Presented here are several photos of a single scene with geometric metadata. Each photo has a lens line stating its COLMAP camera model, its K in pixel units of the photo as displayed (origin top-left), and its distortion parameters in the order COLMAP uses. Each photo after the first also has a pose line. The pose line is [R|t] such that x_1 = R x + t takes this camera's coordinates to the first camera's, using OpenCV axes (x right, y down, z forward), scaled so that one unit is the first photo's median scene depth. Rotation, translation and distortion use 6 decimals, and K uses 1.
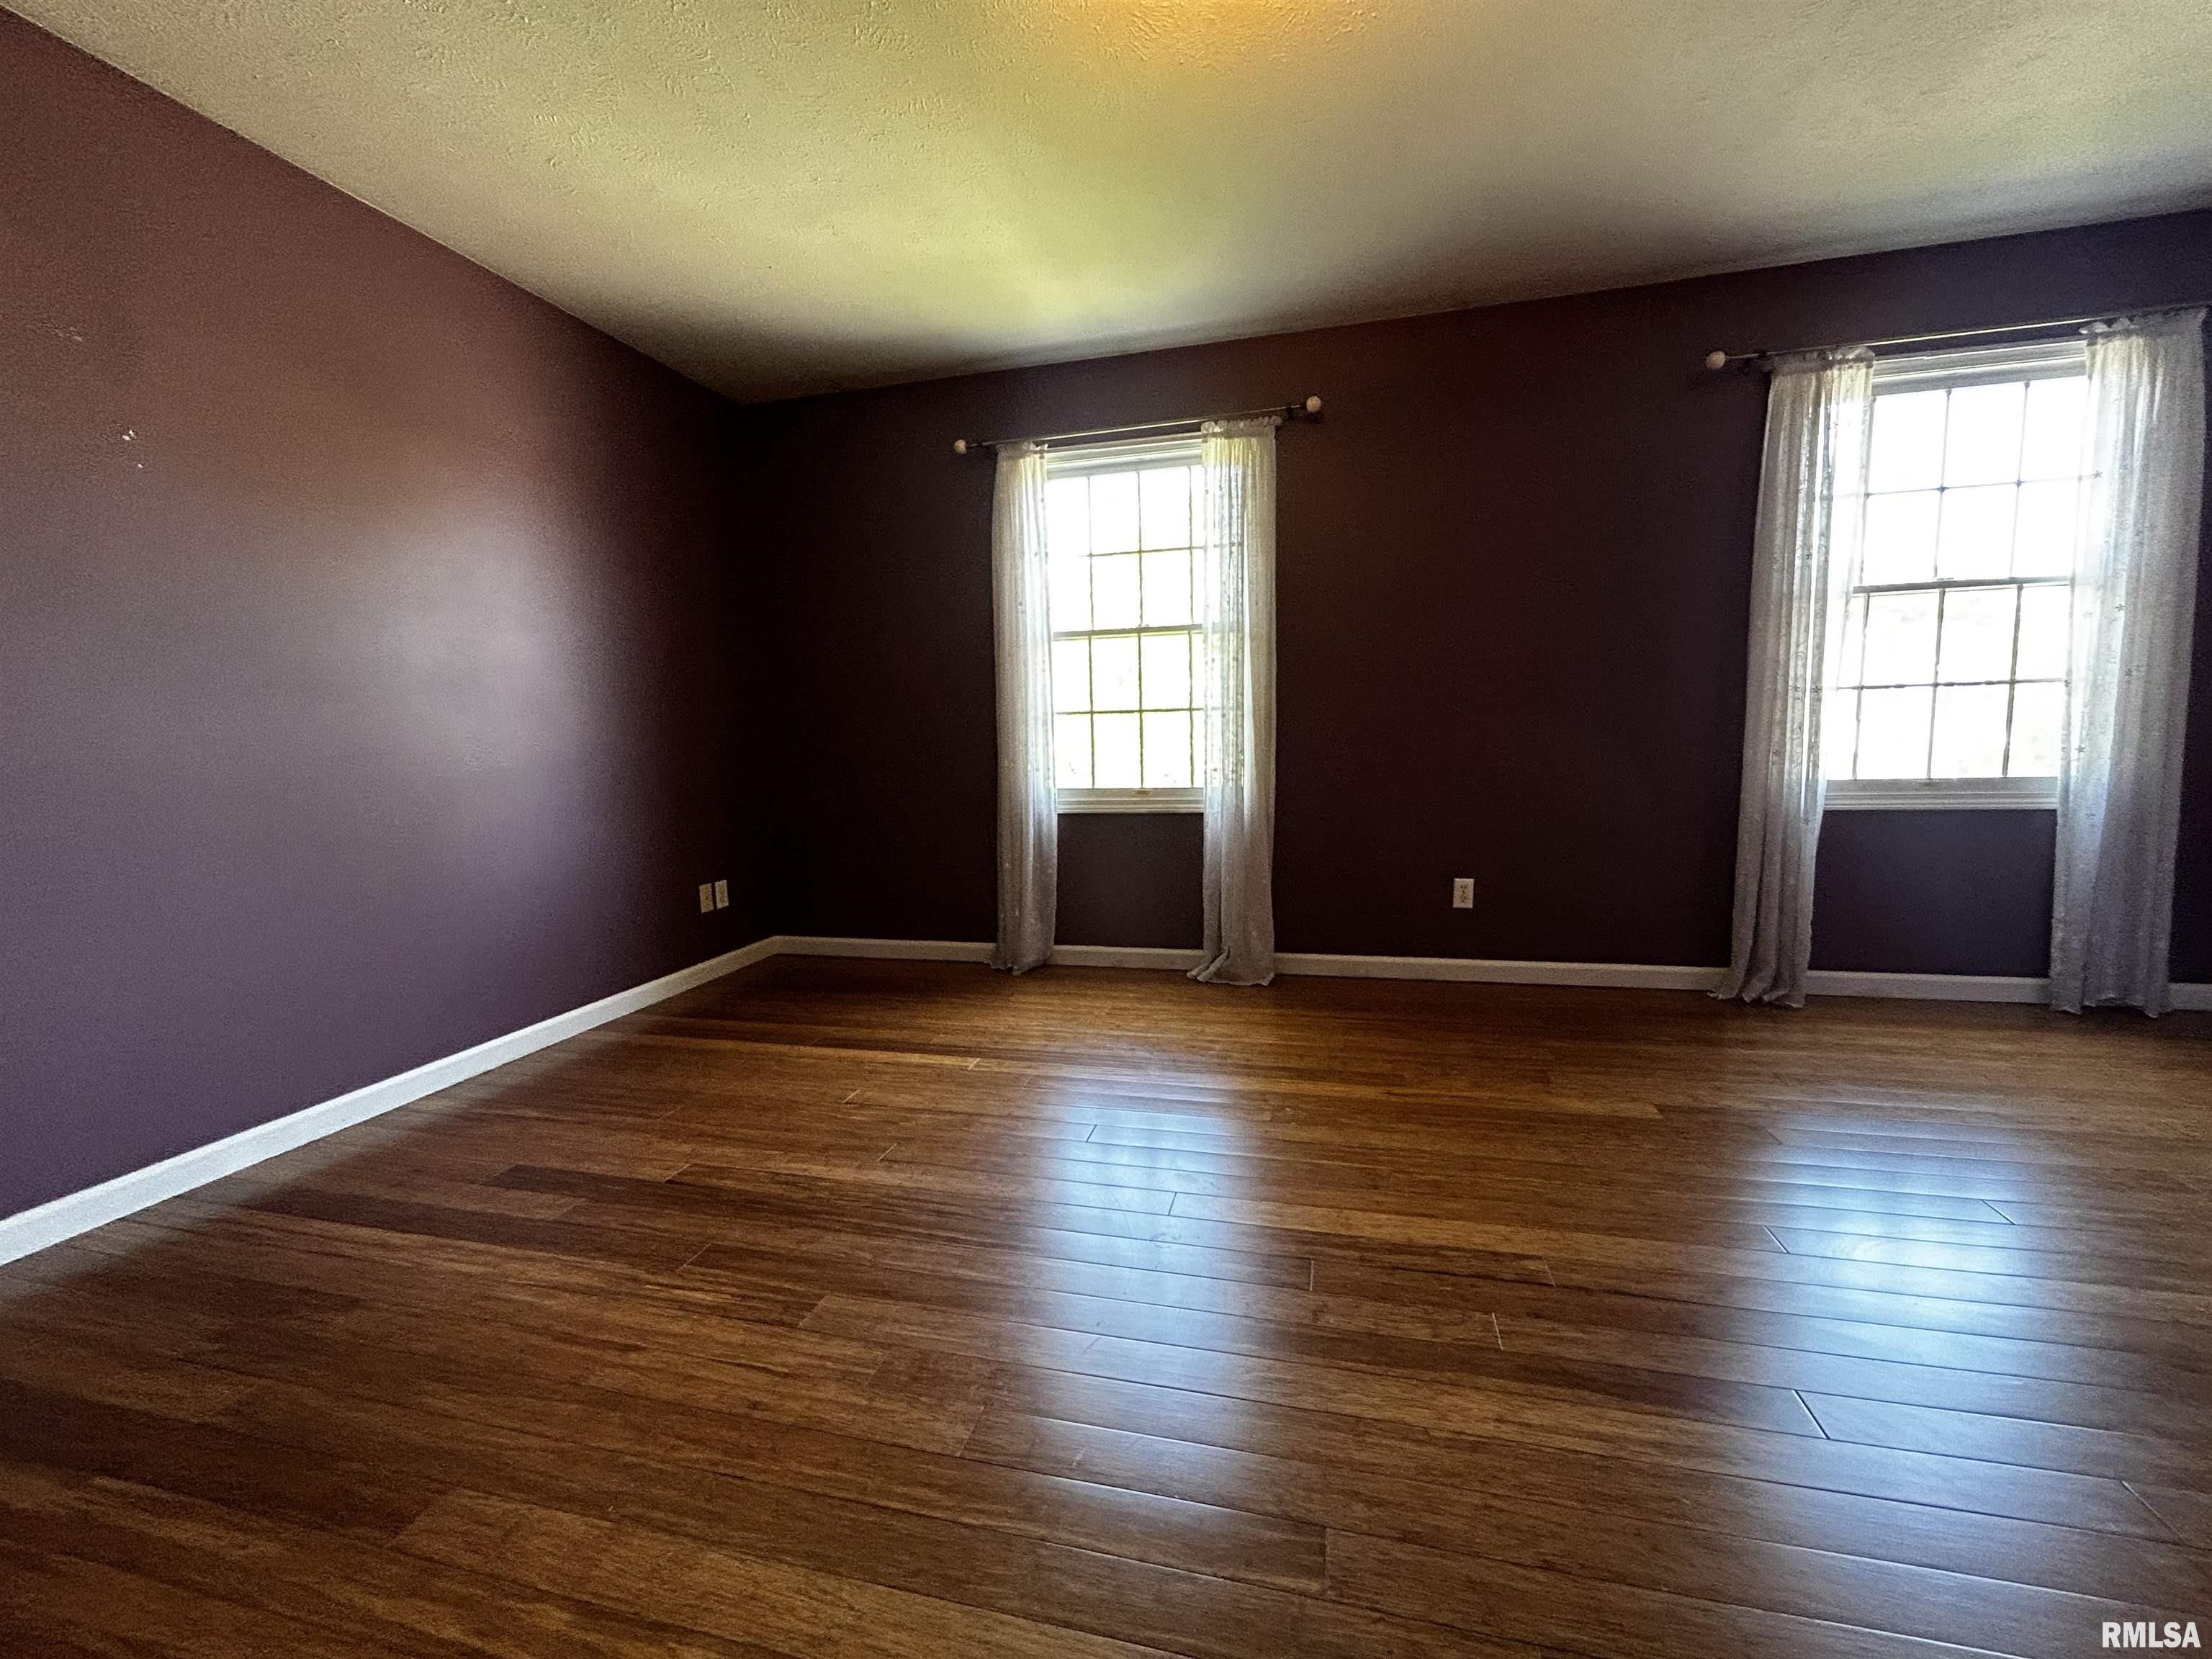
lens RADIAL K [[883.4, 0, 1106.0], [0, 883.4, 829.5], [0, 0, 1]] dist [-0.001792, -0.000123]
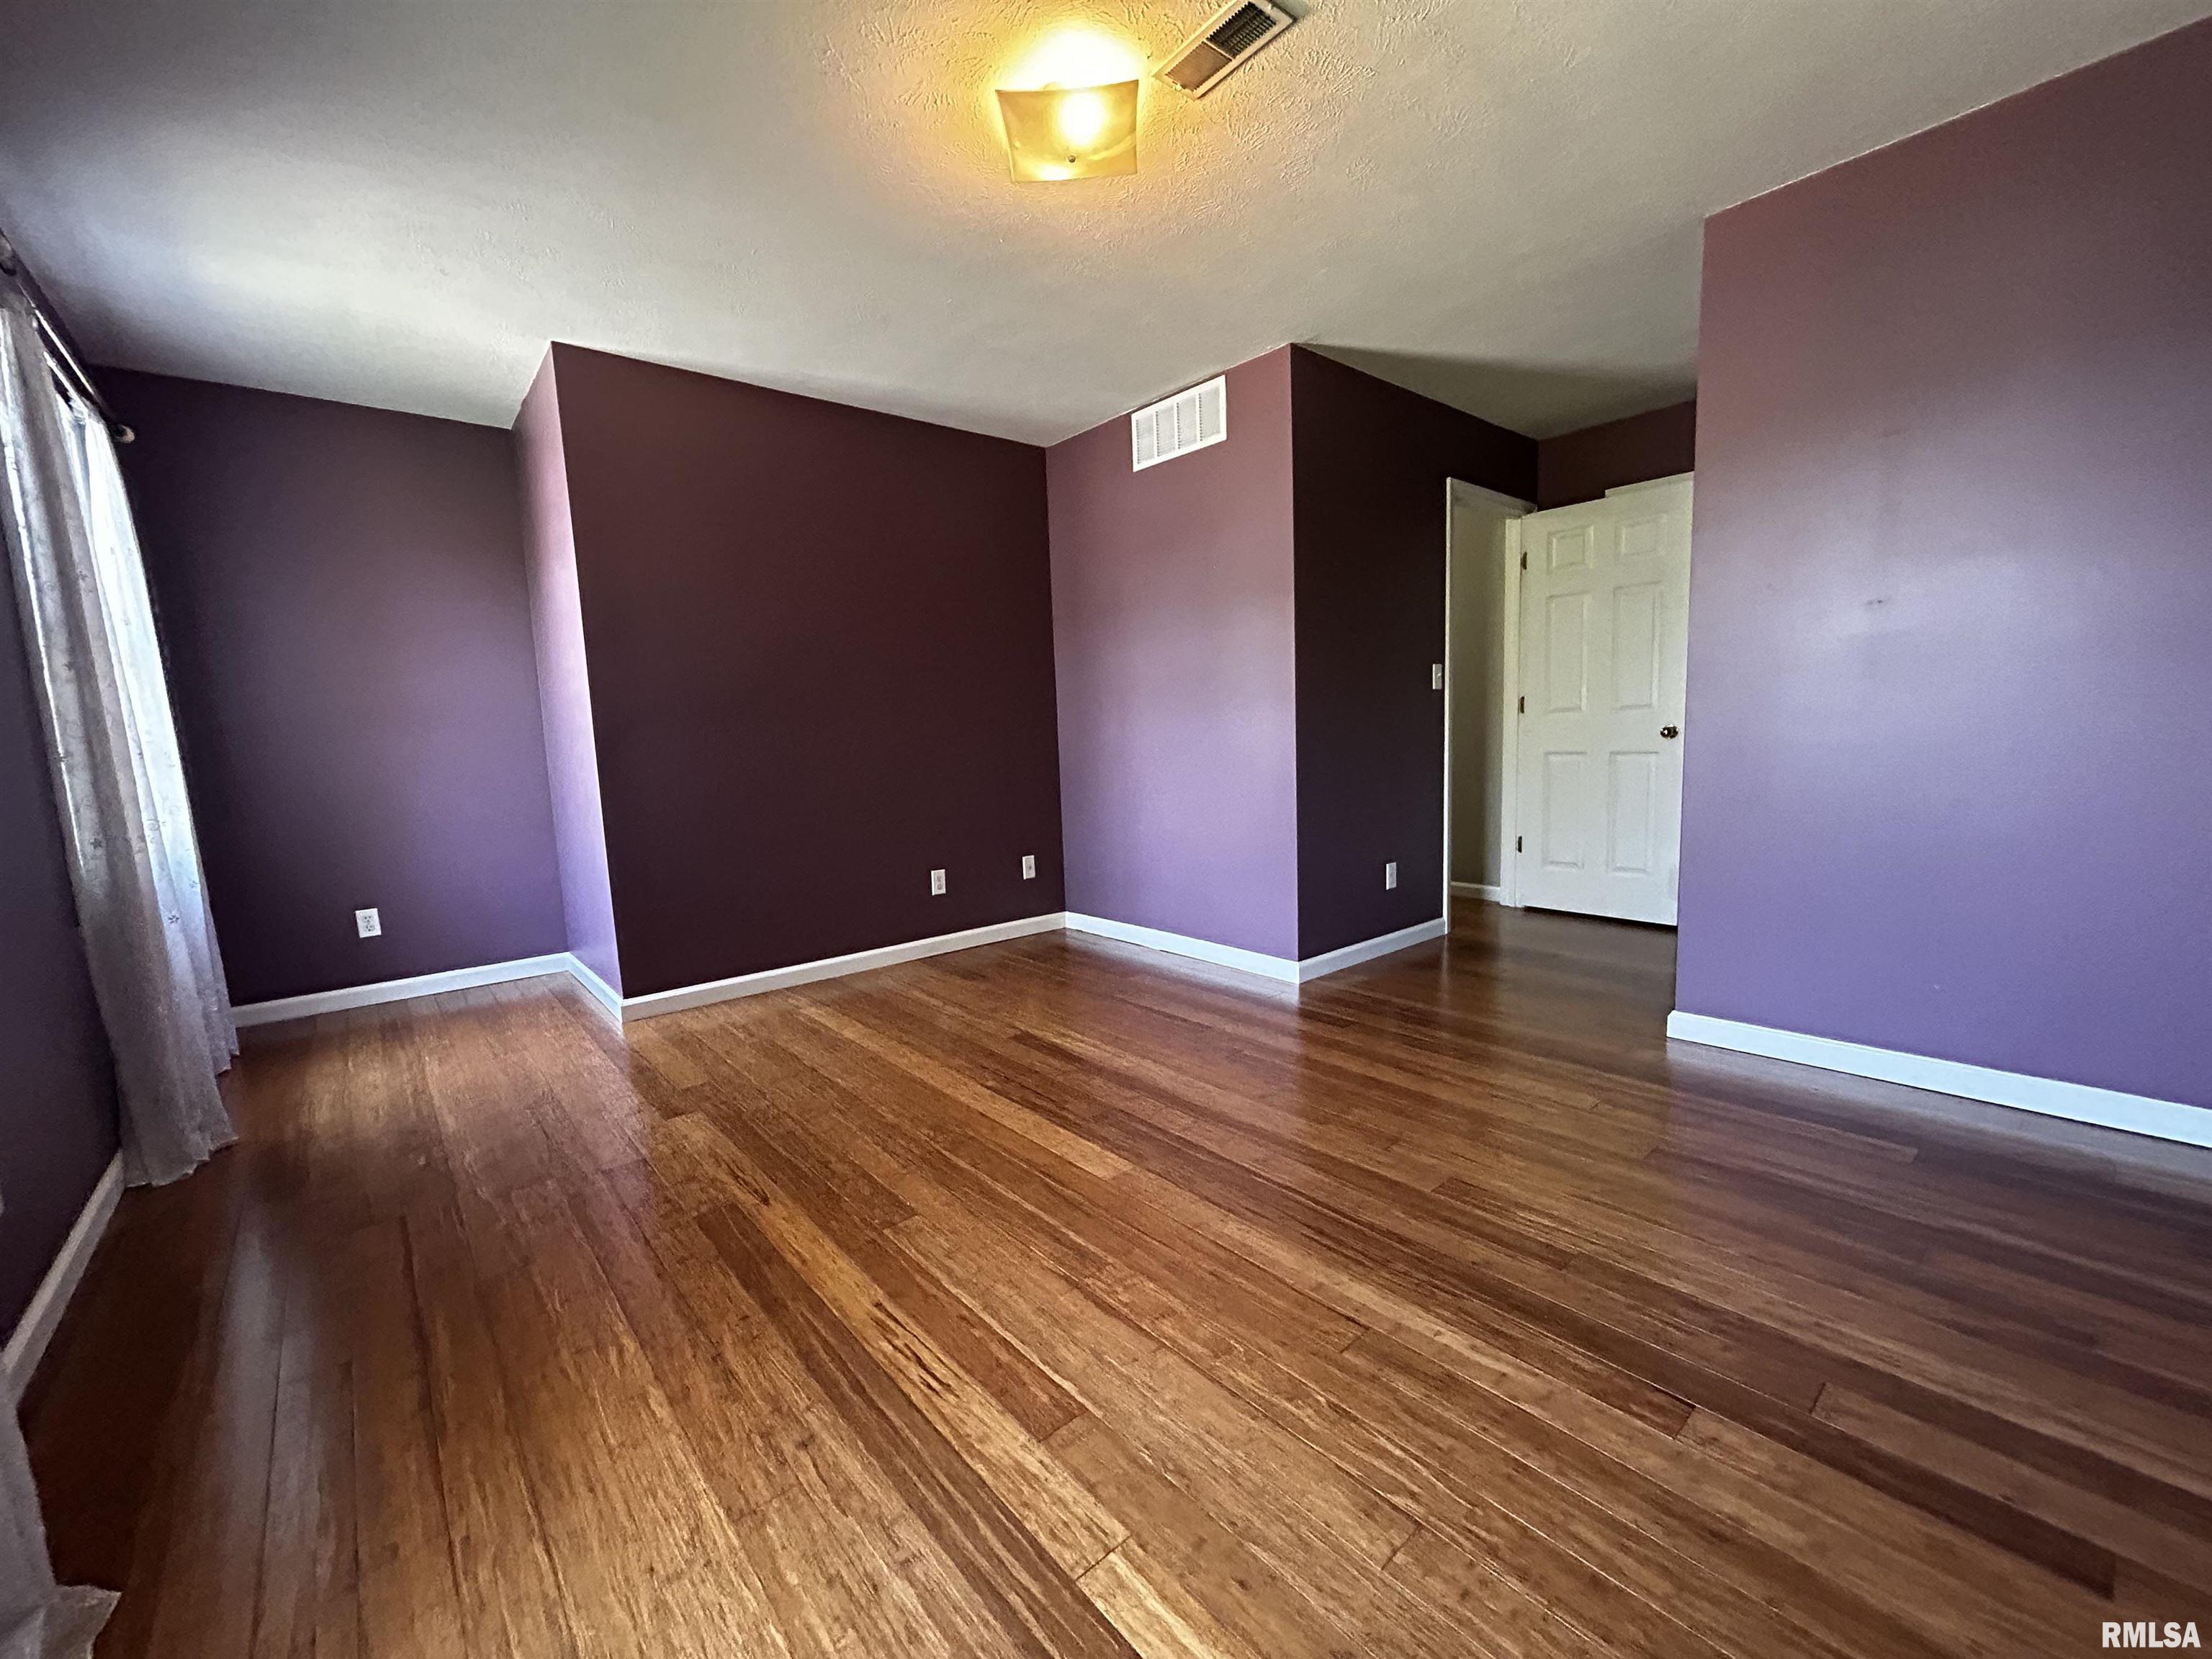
lens RADIAL K [[883.4, 0, 1106.0], [0, 883.4, 829.5], [0, 0, 1]] dist [-0.001792, -0.000123]
pose [[-0.817359, -0.006807, 0.576088, -0.509178], [0.116892, 0.977173, 0.177395, -0.191591], [-0.564145, 0.212335, -0.797906, 1.657293]]
